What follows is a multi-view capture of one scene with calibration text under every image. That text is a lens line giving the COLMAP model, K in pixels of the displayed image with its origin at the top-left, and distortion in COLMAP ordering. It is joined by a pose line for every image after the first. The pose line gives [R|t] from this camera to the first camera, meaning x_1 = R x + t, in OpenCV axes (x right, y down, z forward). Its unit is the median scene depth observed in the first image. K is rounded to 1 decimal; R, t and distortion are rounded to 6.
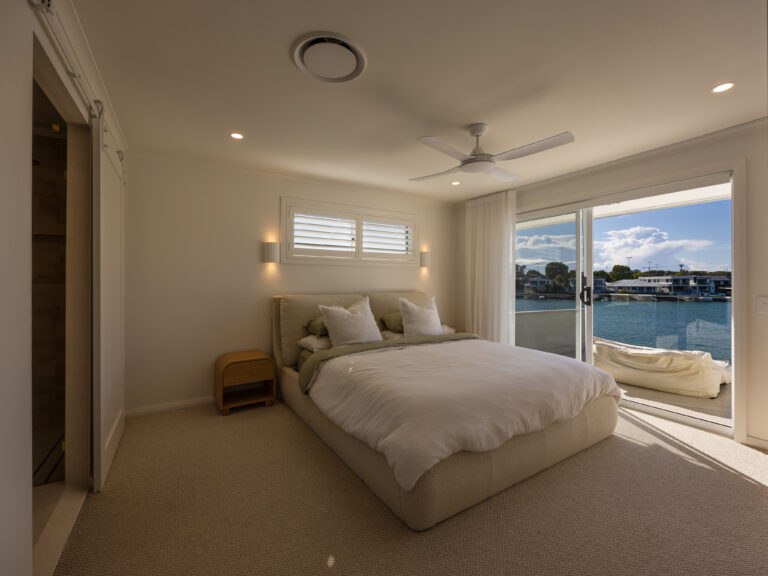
lens RADIAL K [[329.5, 0, 384.6], [0, 329.5, 282.2], [0, 0, 1]] dist [-0.003372, 0.001335]
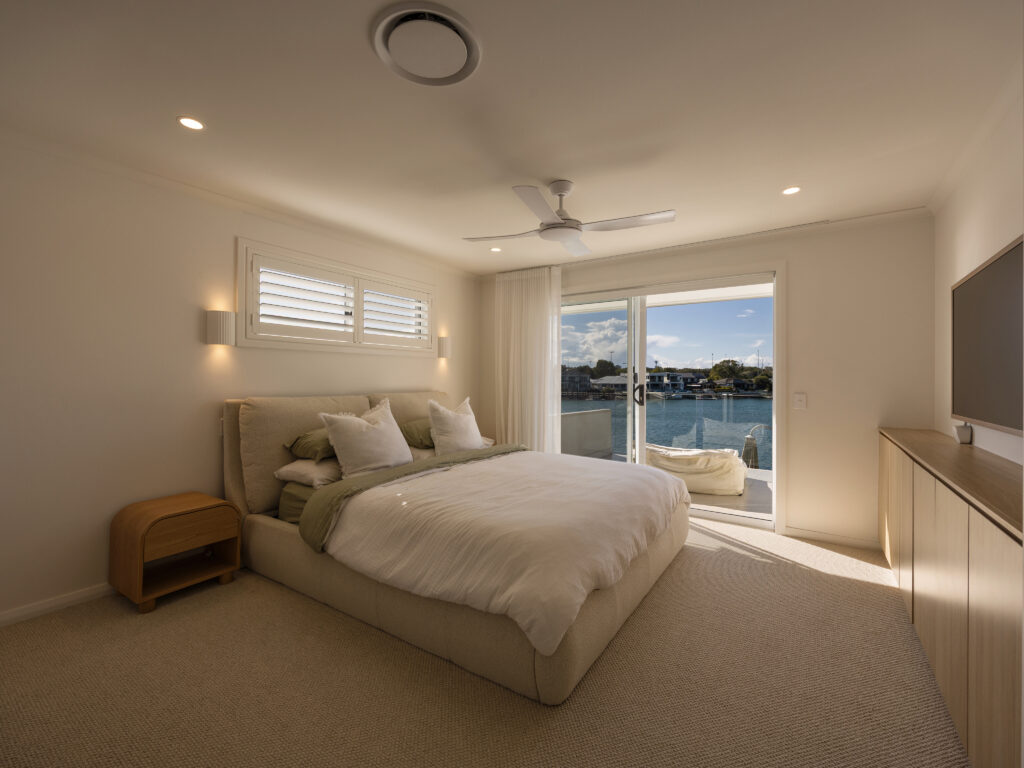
lens RADIAL K [[439.3, 0, 509.5], [0, 439.3, 379.6], [0, 0, 1]] dist [-0.003372, 0.001335]
pose [[0.916070, 0.003283, 0.401004, -0.182274], [-0.004626, 0.999986, 0.002379, 0.000349], [-0.400991, -0.004034, 0.916073, 0.052392]]
